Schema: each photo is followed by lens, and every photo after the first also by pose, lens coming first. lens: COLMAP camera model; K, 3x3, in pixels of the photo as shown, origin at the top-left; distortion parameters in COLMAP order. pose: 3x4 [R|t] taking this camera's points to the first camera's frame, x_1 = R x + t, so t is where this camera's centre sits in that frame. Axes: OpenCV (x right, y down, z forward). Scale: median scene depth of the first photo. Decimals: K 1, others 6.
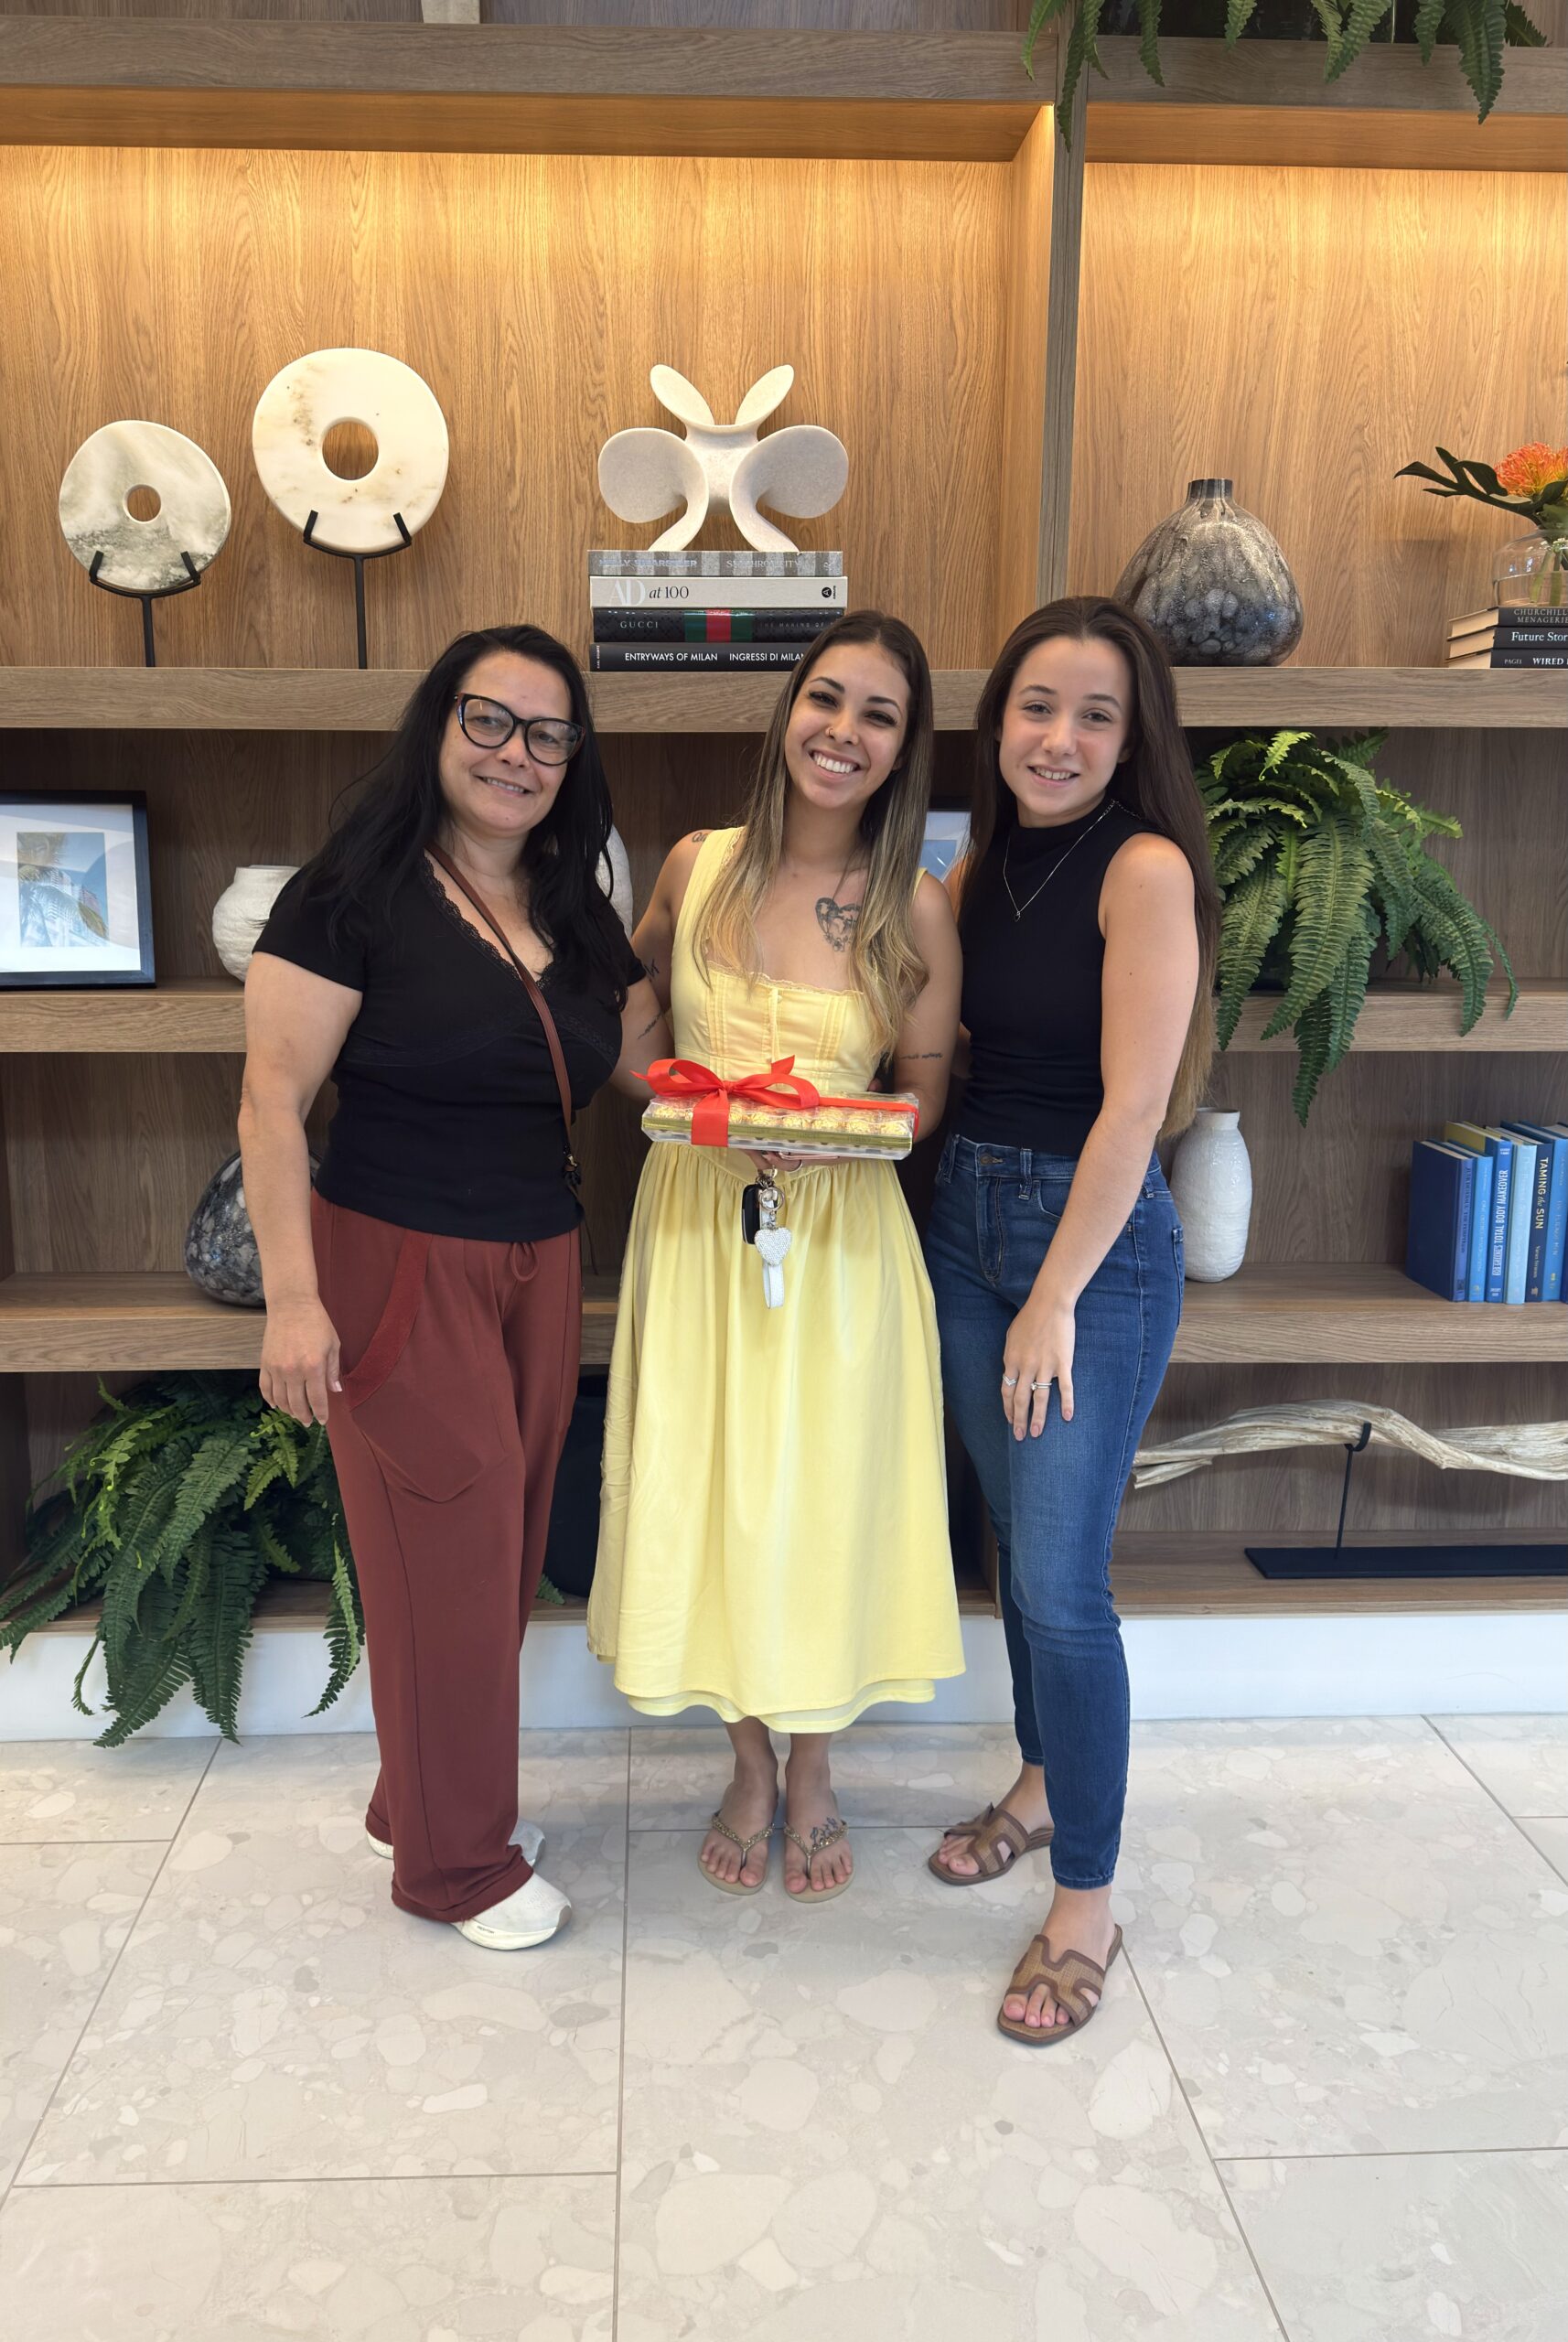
lens RADIAL K [[1686.0, 0, 727.8], [0, 1686.0, 1158.3], [0, 0, 1]] dist [0.001079, -0.011949]
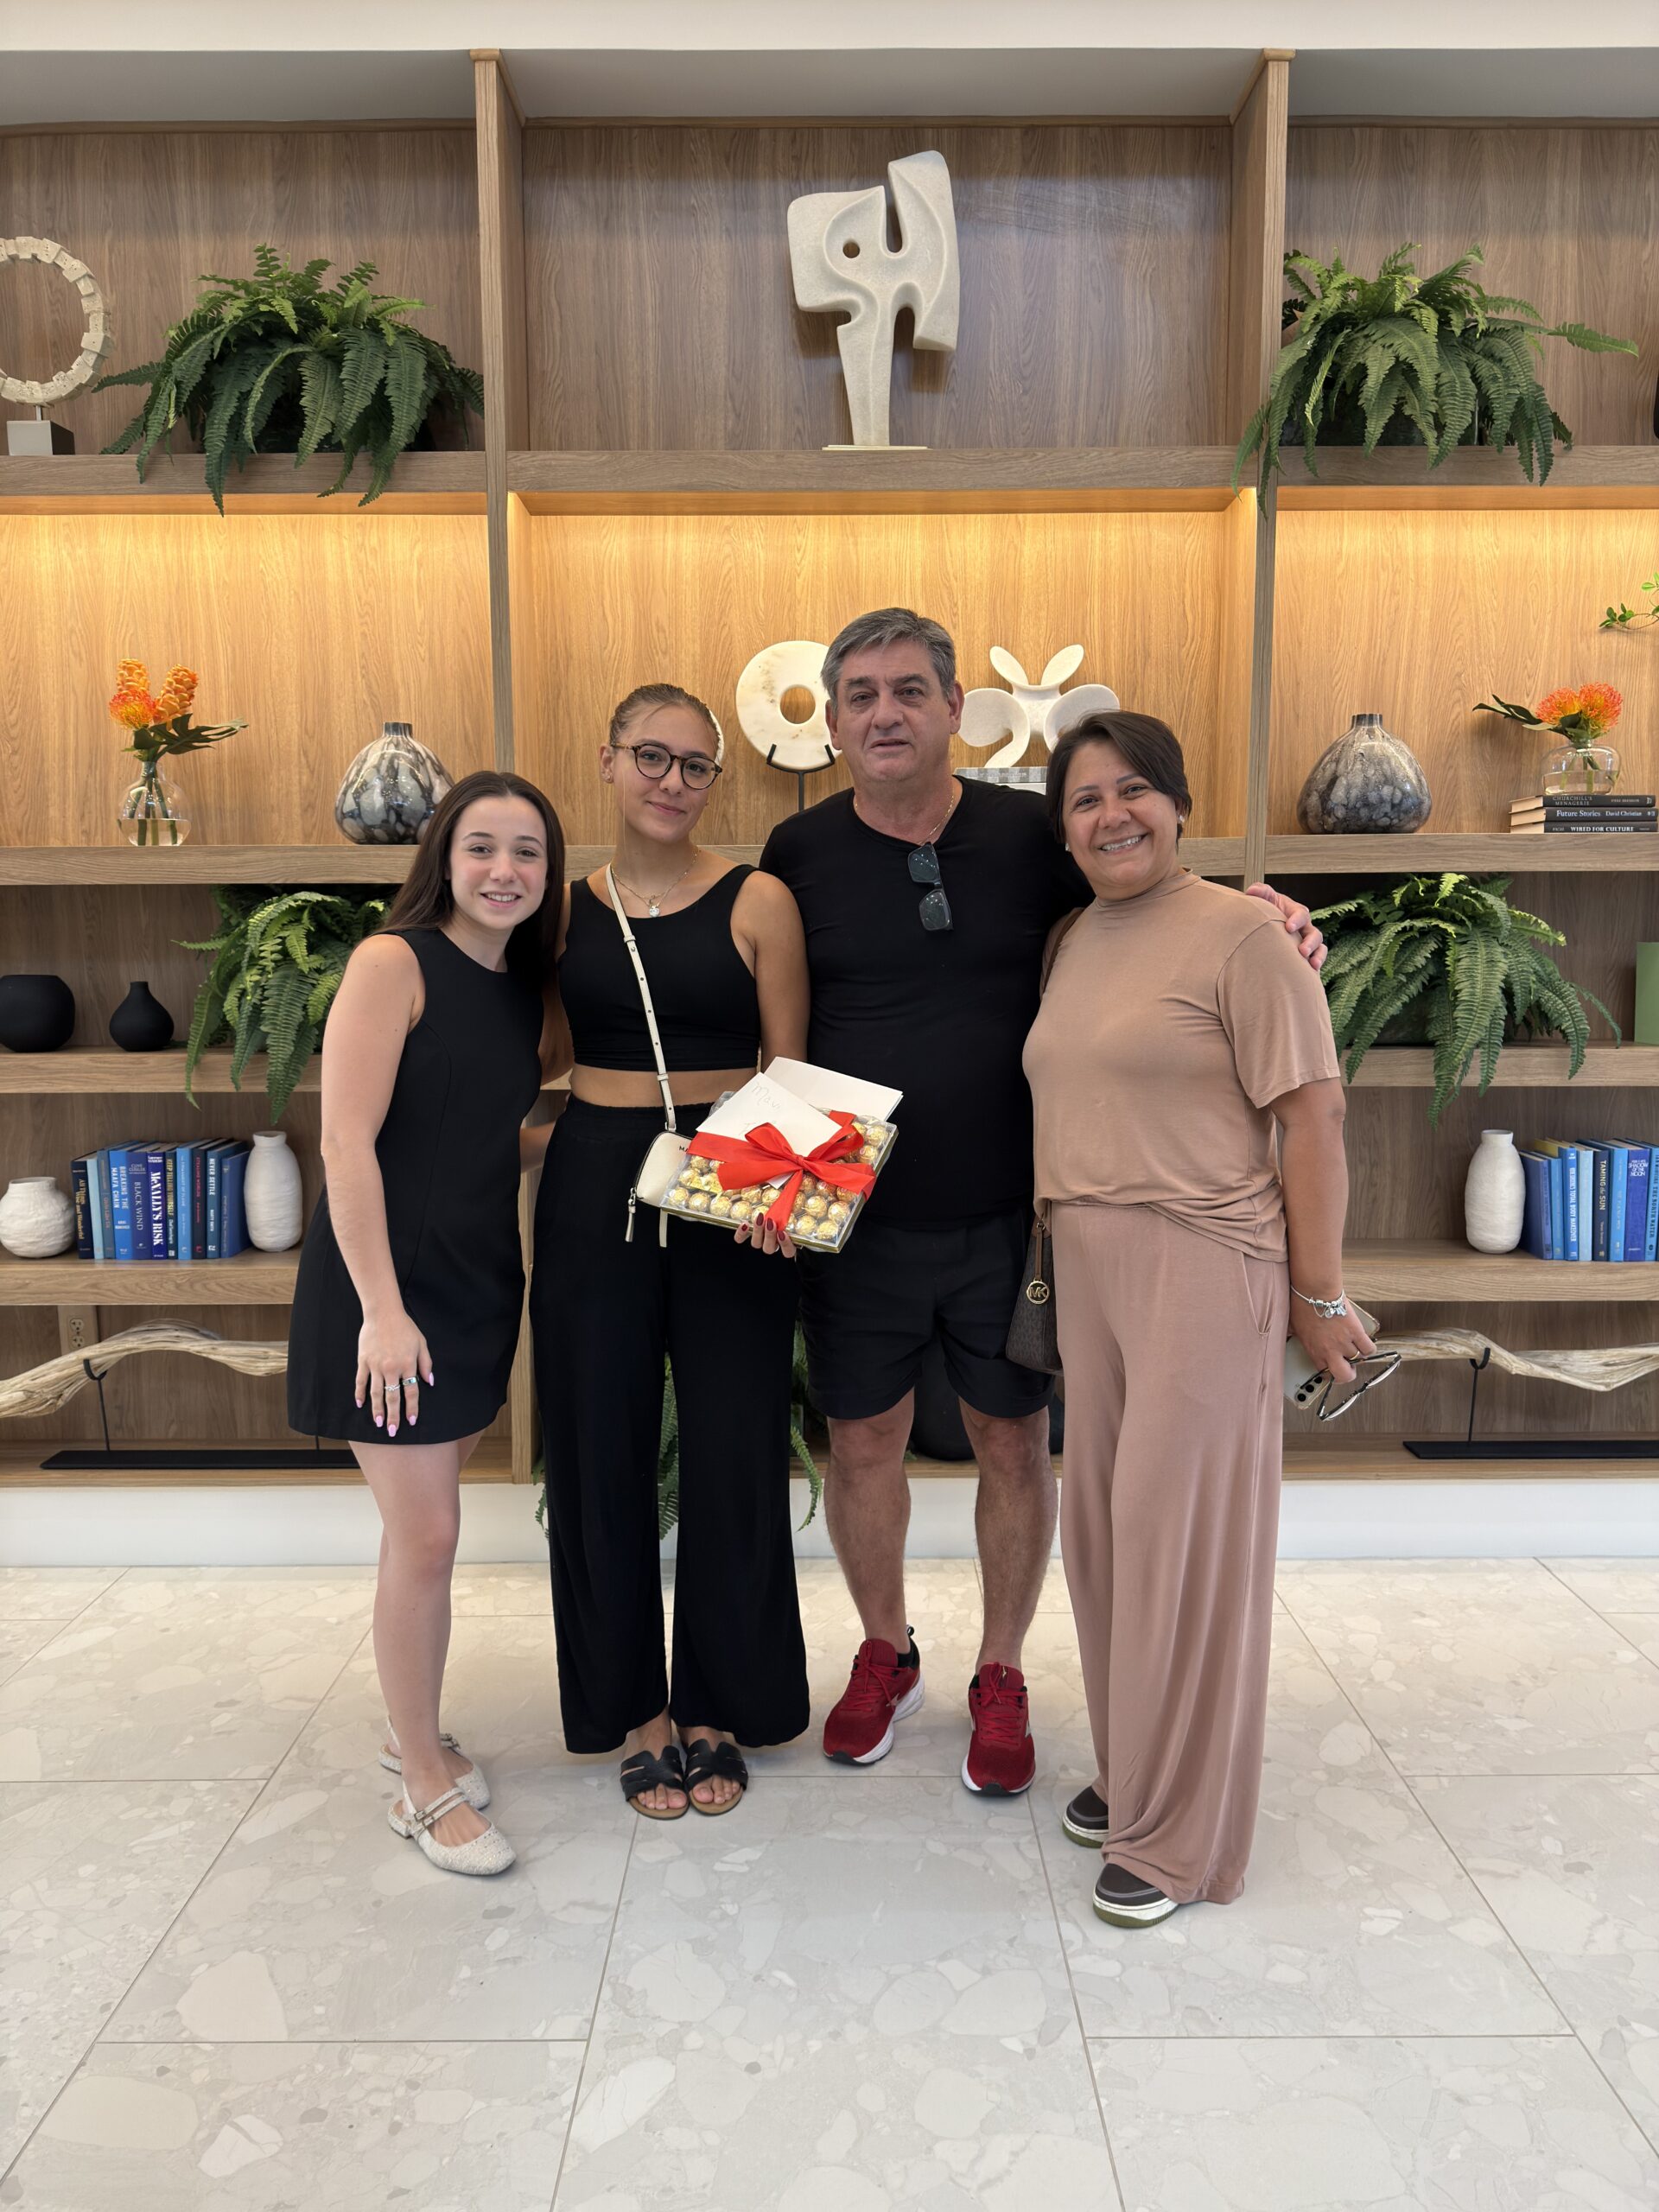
lens RADIAL K [[1523.3, 0, 829.3], [0, 1523.3, 1115.1], [0, 0, 1]] dist [0.008353, -0.027214]
pose [[0.999141, -0.003491, -0.041291, -0.137102], [0.000179, 0.996798, -0.079955, 0.069649], [0.041438, 0.079879, 0.995943, -0.361975]]
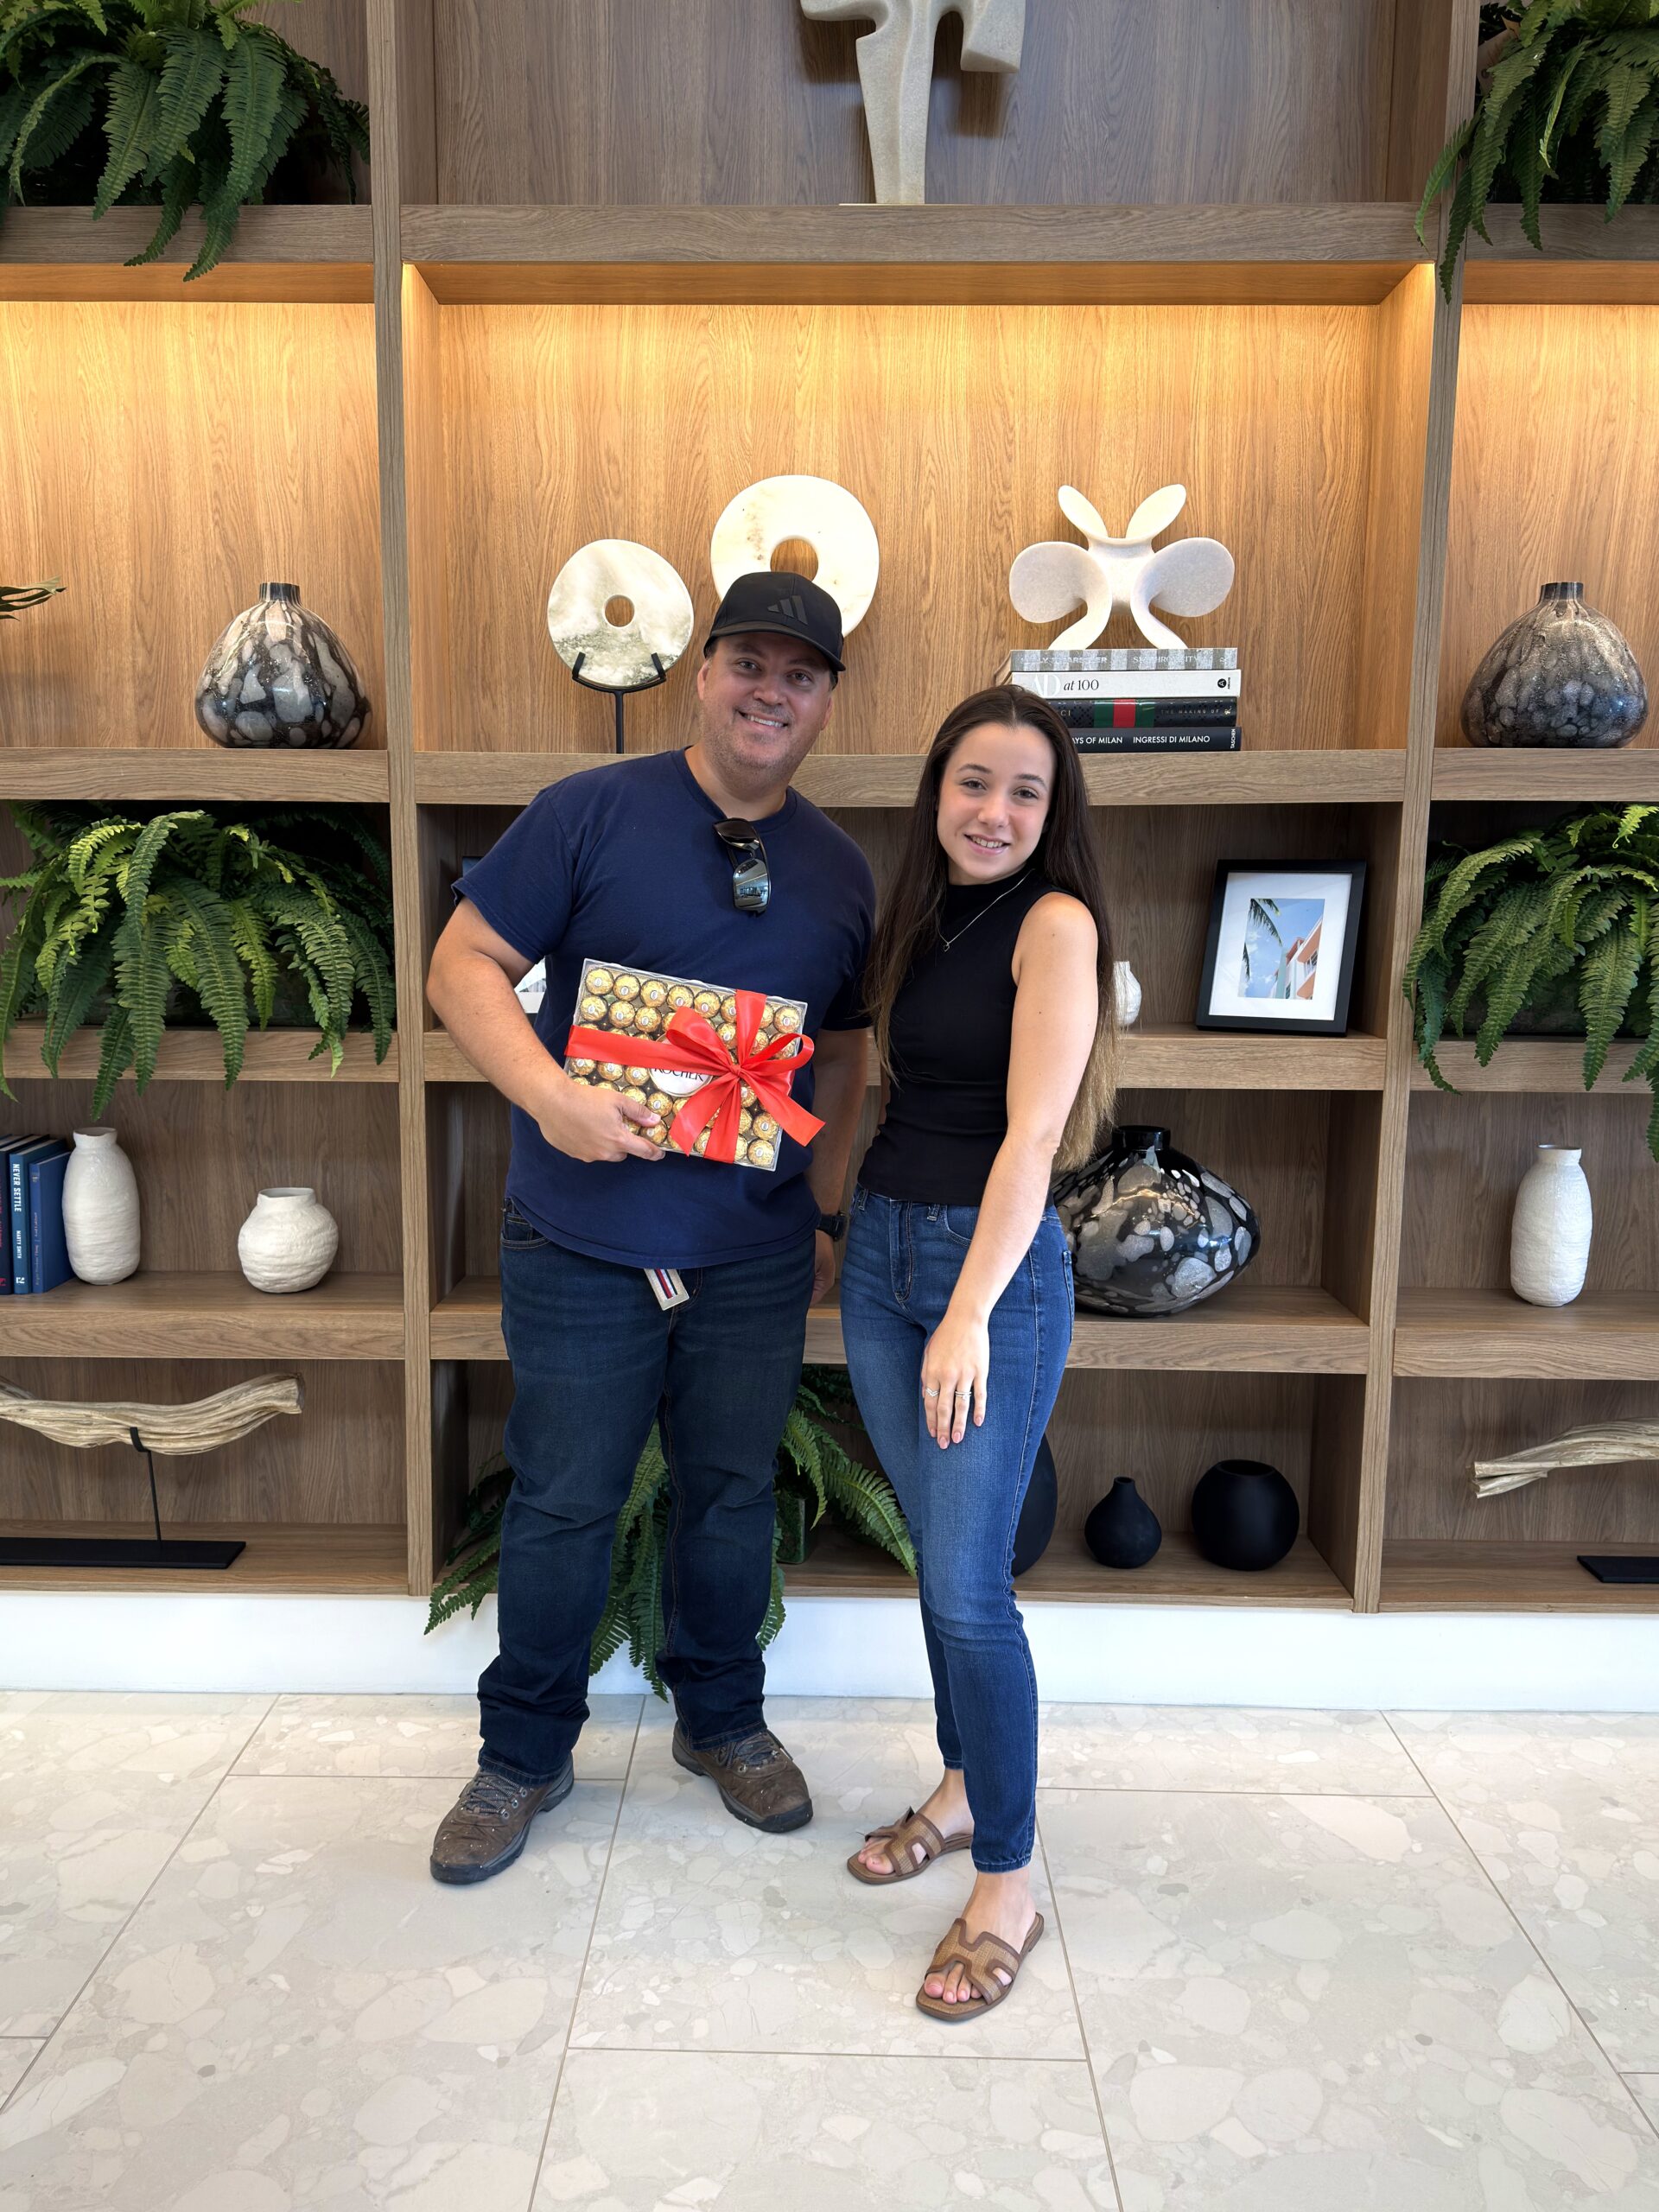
lens RADIAL K [[1688.7, 0, 793.0], [0, 1688.7, 1144.2], [0, 0, 1]] dist [0.002741, -0.014708]
pose [[0.998120, 0.012998, -0.059899, -0.150265], [-0.015252, 0.999187, -0.037321, 0.019264], [0.059365, 0.038164, 0.997507, -0.132019]]
